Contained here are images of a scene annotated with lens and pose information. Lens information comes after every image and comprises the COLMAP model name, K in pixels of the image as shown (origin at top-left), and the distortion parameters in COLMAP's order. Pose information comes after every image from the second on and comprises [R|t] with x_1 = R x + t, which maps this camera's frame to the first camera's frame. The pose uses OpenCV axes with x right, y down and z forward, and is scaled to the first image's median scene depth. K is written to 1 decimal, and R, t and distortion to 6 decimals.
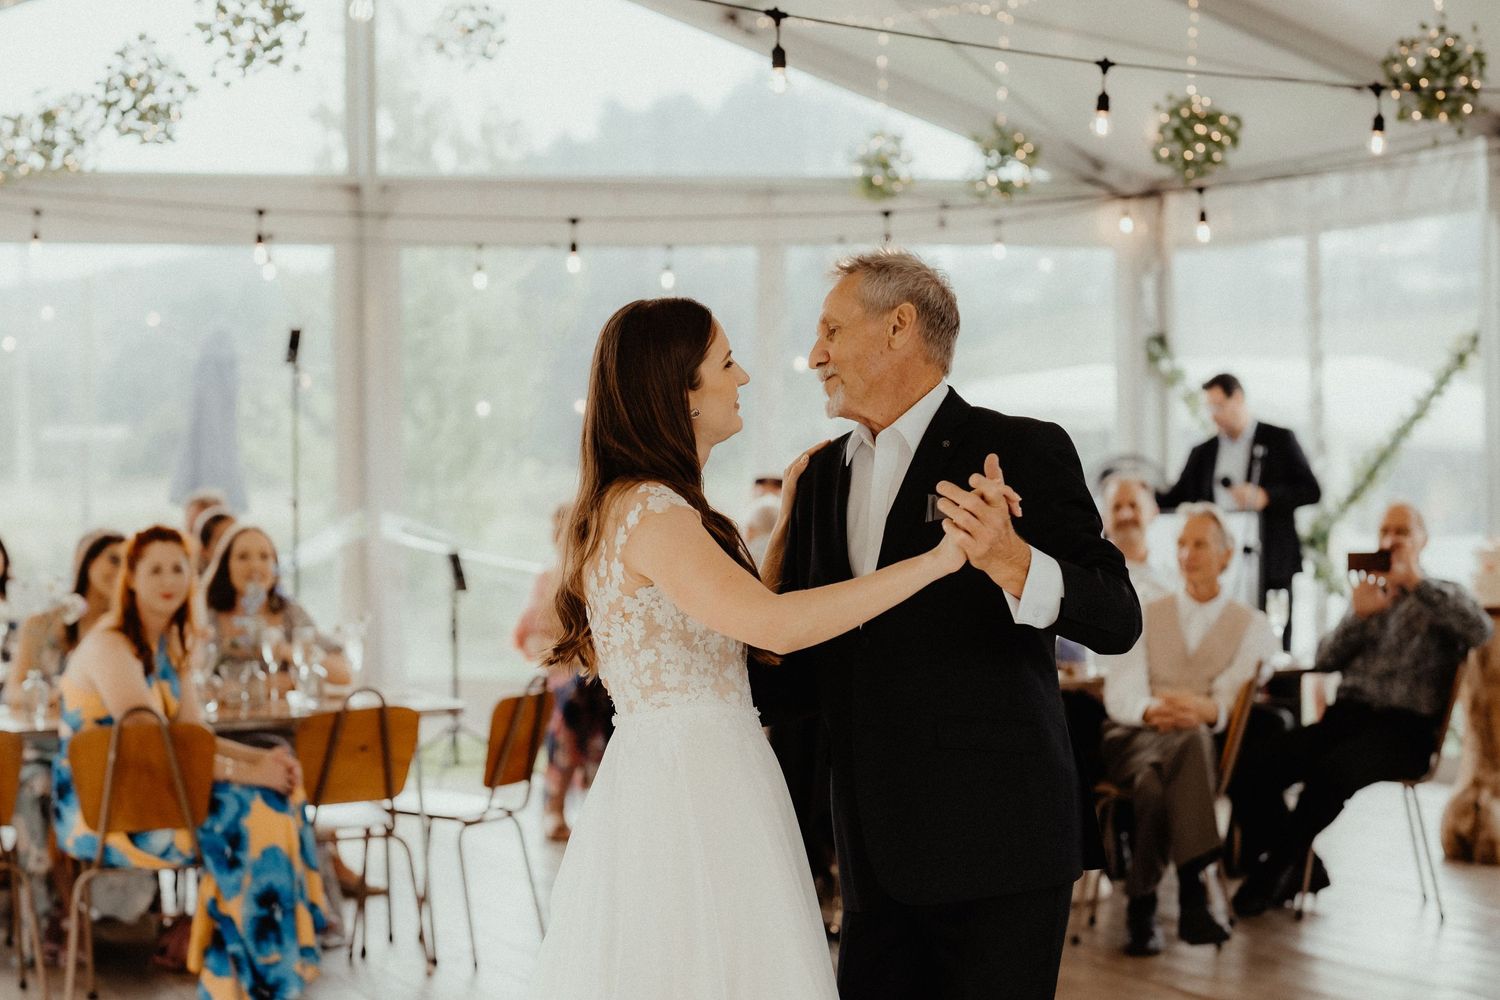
lens RADIAL K [[3242.9, 0, 753.0], [0, 3242.9, 504.5], [0, 0, 1]] dist [-0.042754, 0.000000]
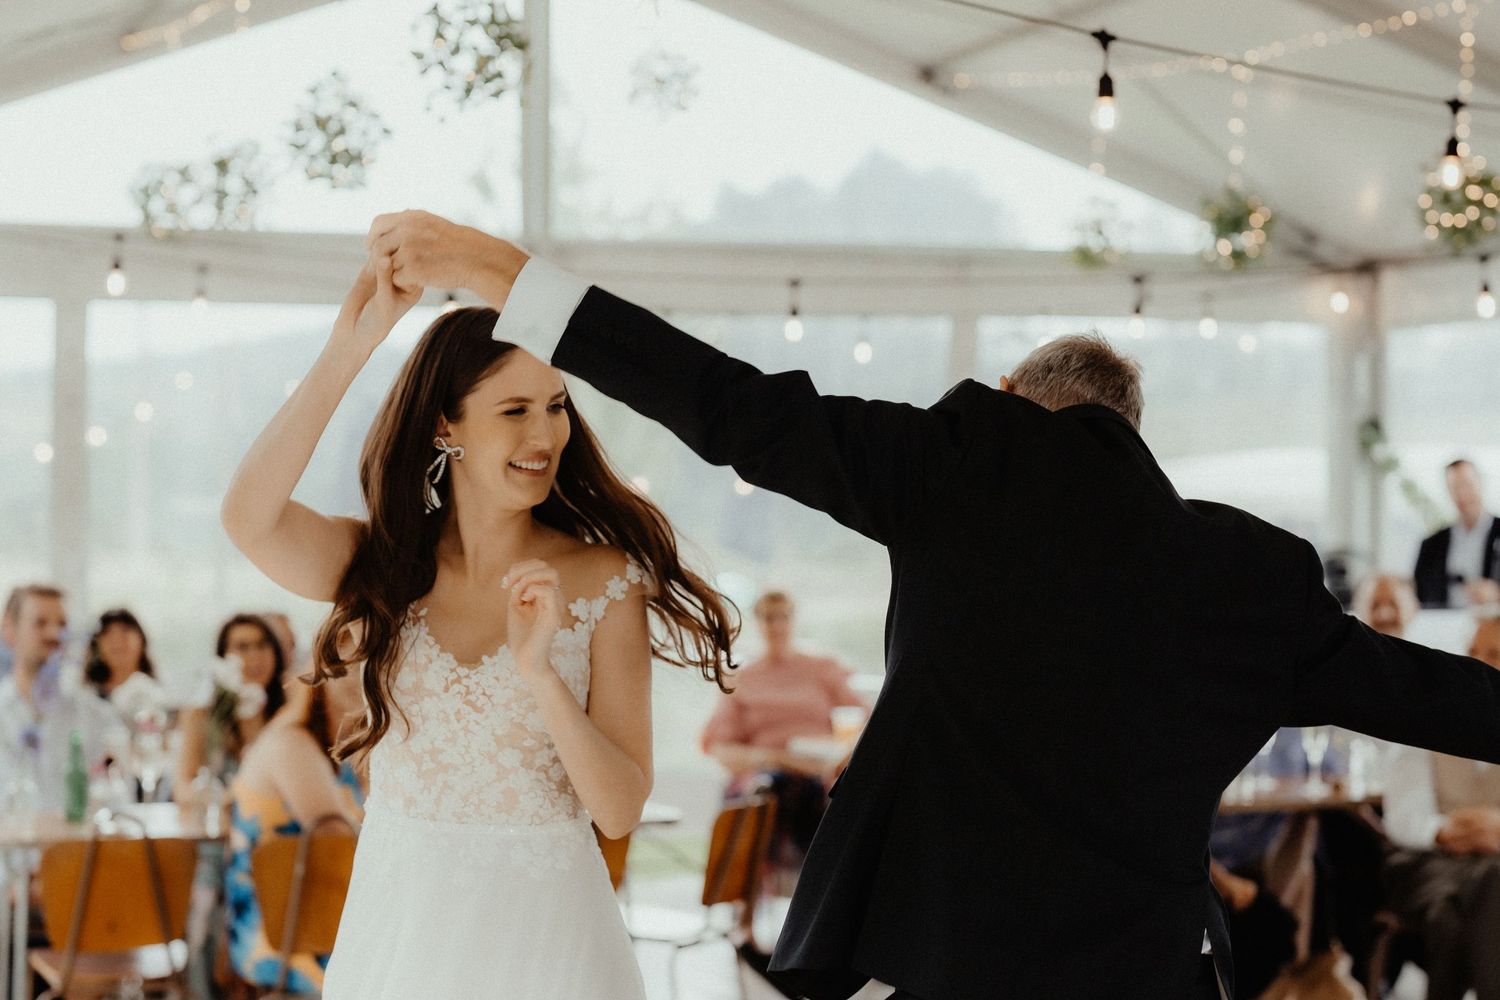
lens RADIAL K [[3242.9, 0, 747.4], [0, 3242.9, 494.8], [0, 0, 1]] dist [-0.042754, 0.000000]
pose [[0.999292, 0.015391, -0.034343, -0.038942], [-0.016352, 0.999477, -0.027882, -0.002112], [0.033896, 0.028424, 0.999021, 0.093762]]
